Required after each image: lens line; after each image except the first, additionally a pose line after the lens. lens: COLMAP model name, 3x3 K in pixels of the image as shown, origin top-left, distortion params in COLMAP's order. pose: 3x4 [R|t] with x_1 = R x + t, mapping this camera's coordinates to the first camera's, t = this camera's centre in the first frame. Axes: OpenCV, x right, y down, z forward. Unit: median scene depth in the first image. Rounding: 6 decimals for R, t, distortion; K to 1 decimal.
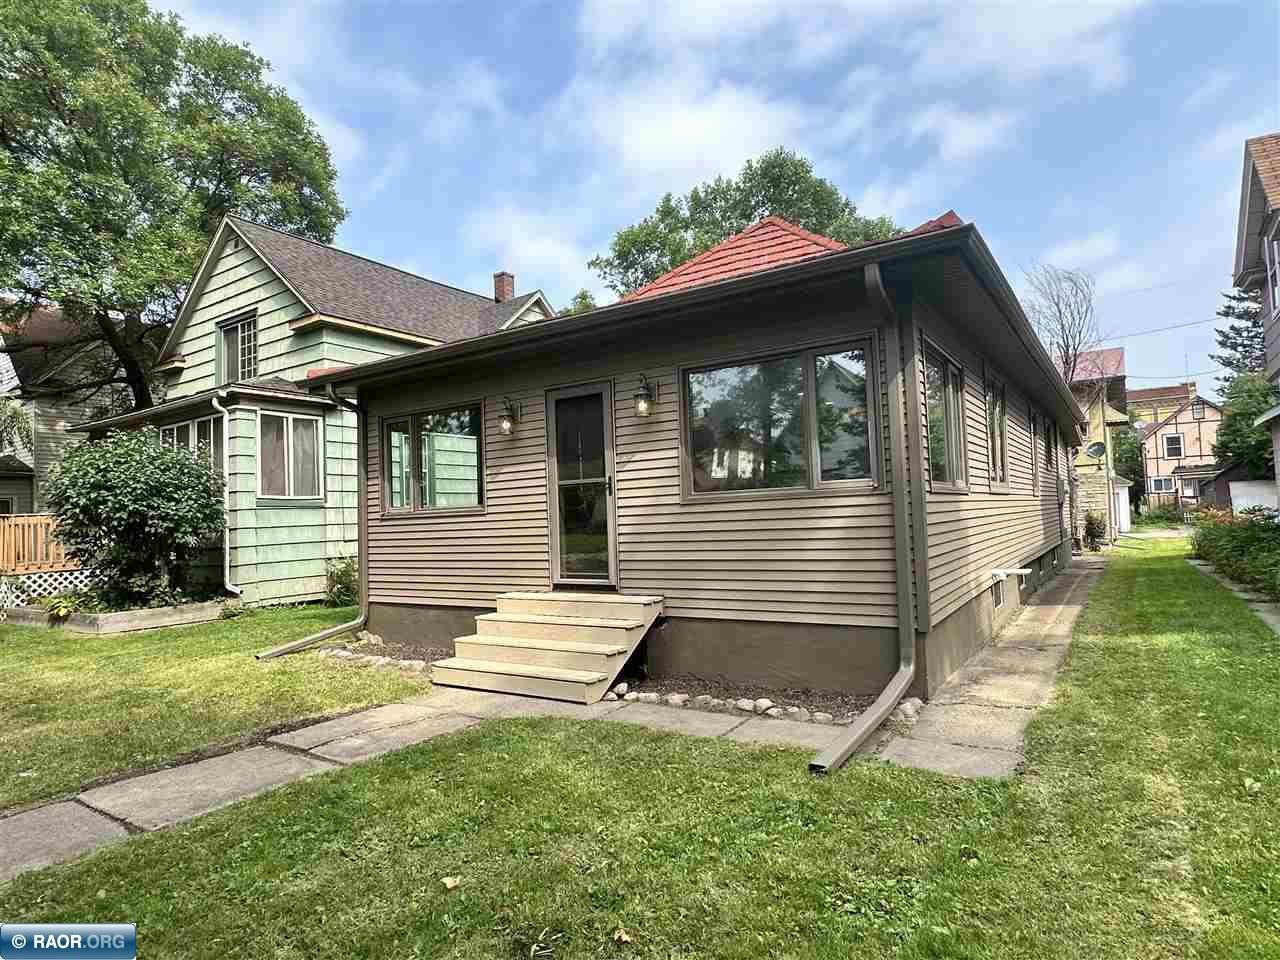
lens RADIAL K [[733.8, 0, 639.8], [0, 733.8, 480.5], [0, 0, 1]] dist [-0.005947, 0.002826]
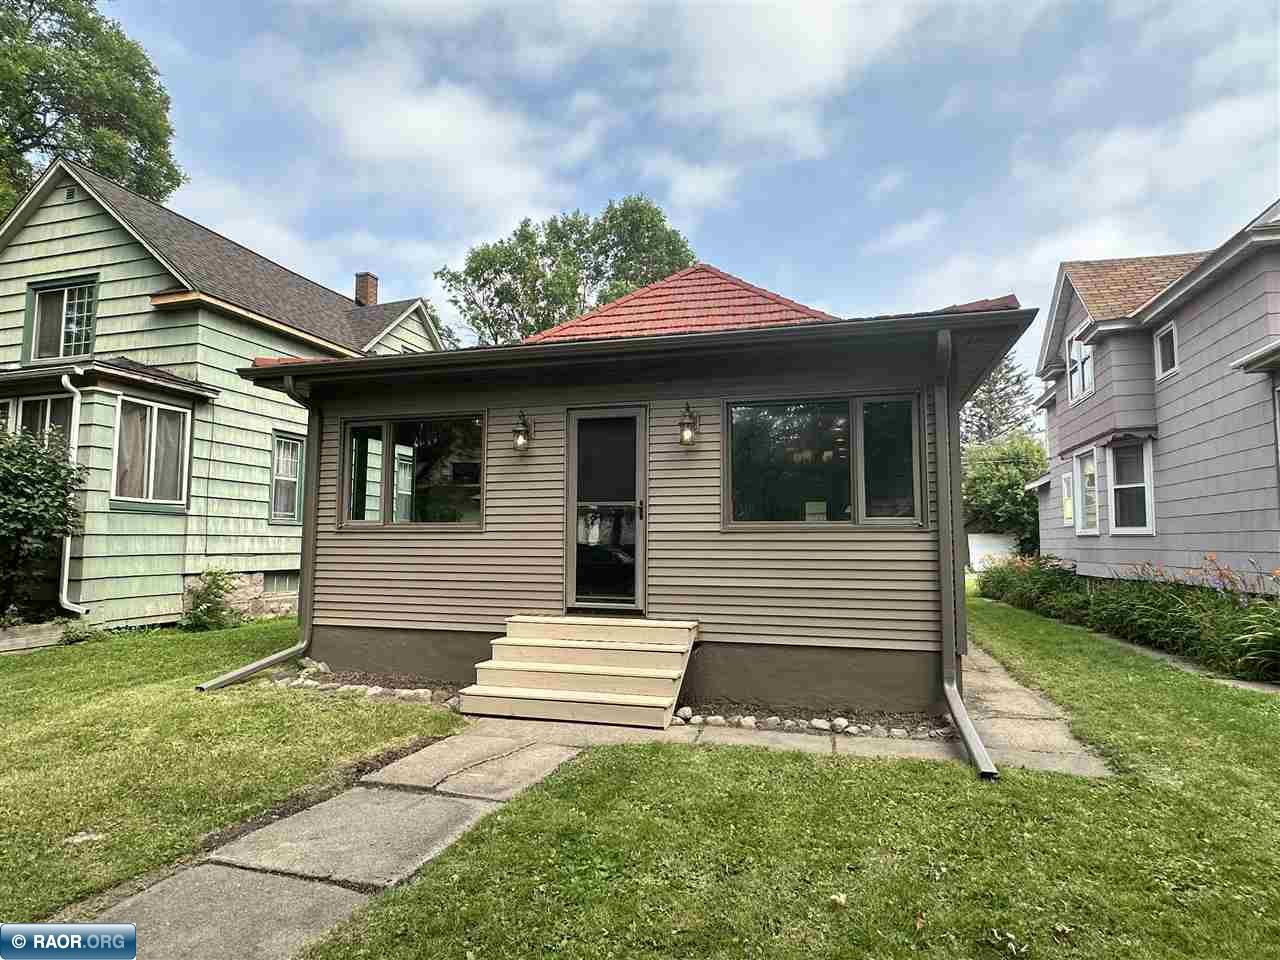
lens RADIAL K [[733.8, 0, 641.2], [0, 733.8, 482.1], [0, 0, 1]] dist [-0.005947, 0.002826]
pose [[0.954278, 0.067410, 0.291222, -0.224052], [-0.056526, 0.997358, -0.045635, 0.009985], [-0.293529, 0.027087, 0.955566, 0.027577]]
